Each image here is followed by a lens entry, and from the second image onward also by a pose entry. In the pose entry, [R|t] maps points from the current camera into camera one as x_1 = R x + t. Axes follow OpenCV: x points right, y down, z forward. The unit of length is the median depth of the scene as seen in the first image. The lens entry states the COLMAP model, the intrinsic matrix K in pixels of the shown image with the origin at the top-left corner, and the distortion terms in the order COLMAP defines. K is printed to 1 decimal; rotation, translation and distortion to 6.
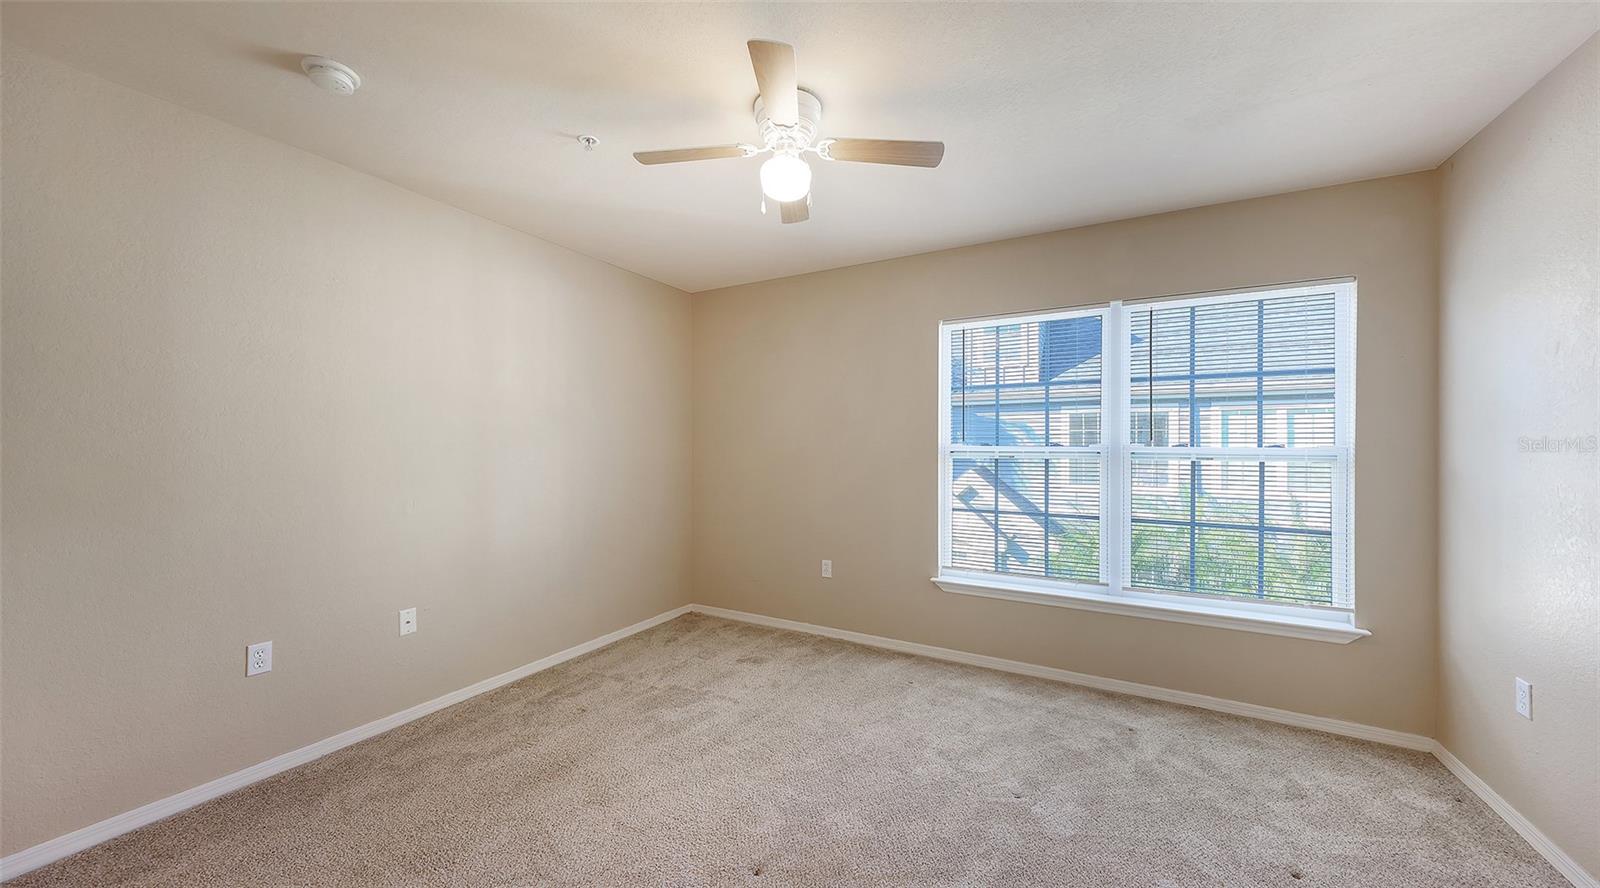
lens RADIAL K [[569.6, 0, 800.0], [0, 569.6, 444.0], [0, 0, 1]] dist [-0.001806, -0.000104]
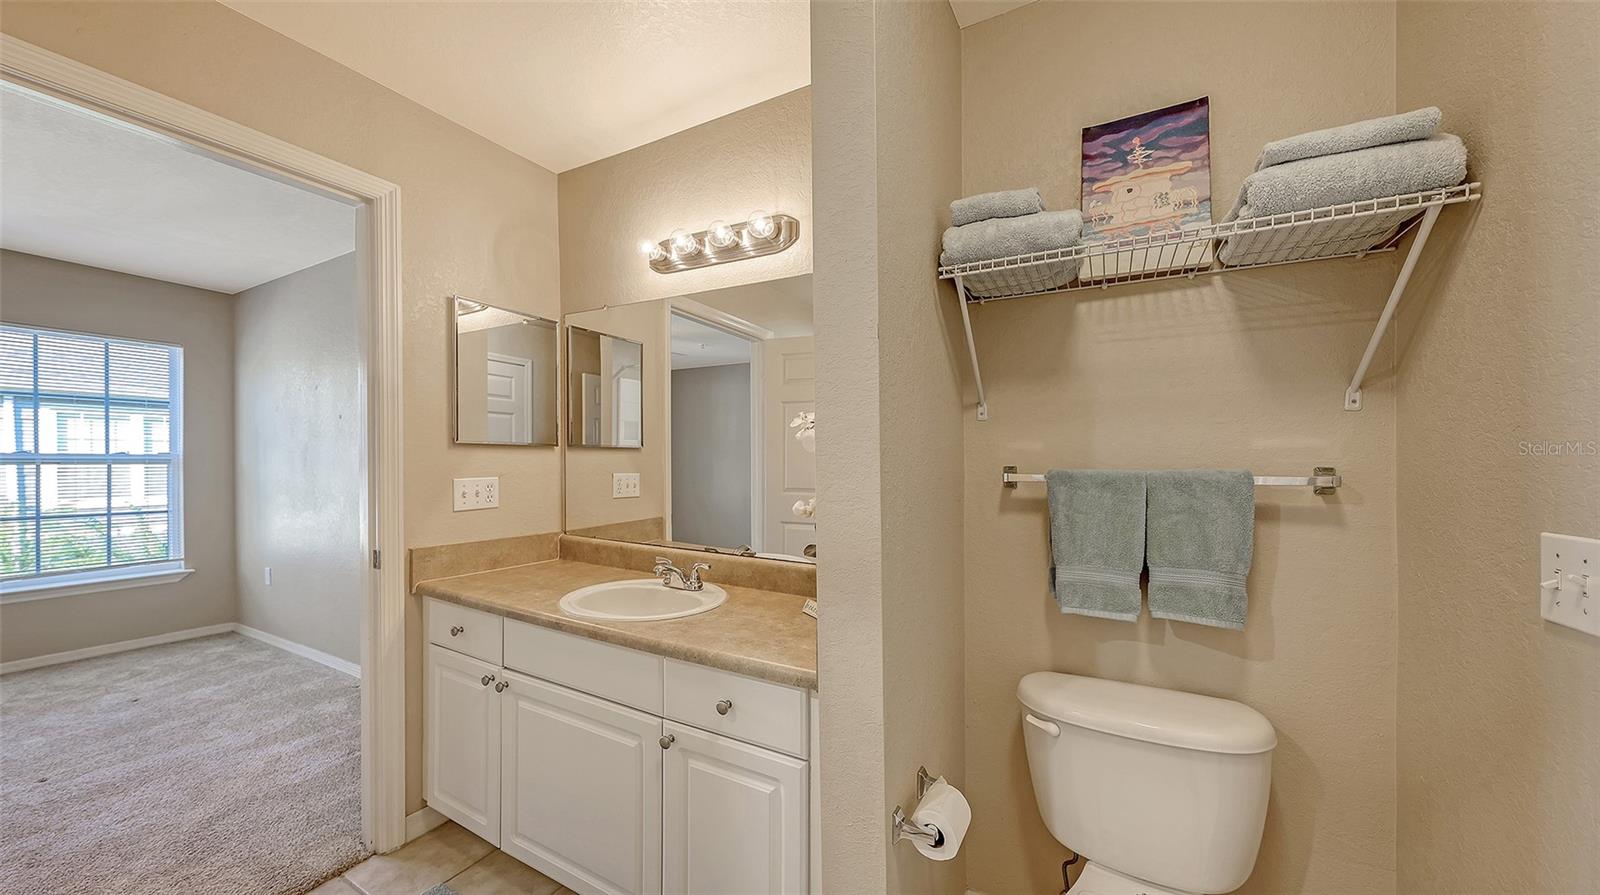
lens RADIAL K [[557.1, 0, 792.7], [0, 557.1, 456.0], [0, 0, 1]] dist [0.000061, 0.000138]
pose [[0.006587, -0.012263, 0.999903, -0.509762], [0.000340, 0.999925, 0.012261, -0.004943], [-0.999978, 0.000259, 0.006590, -0.646059]]
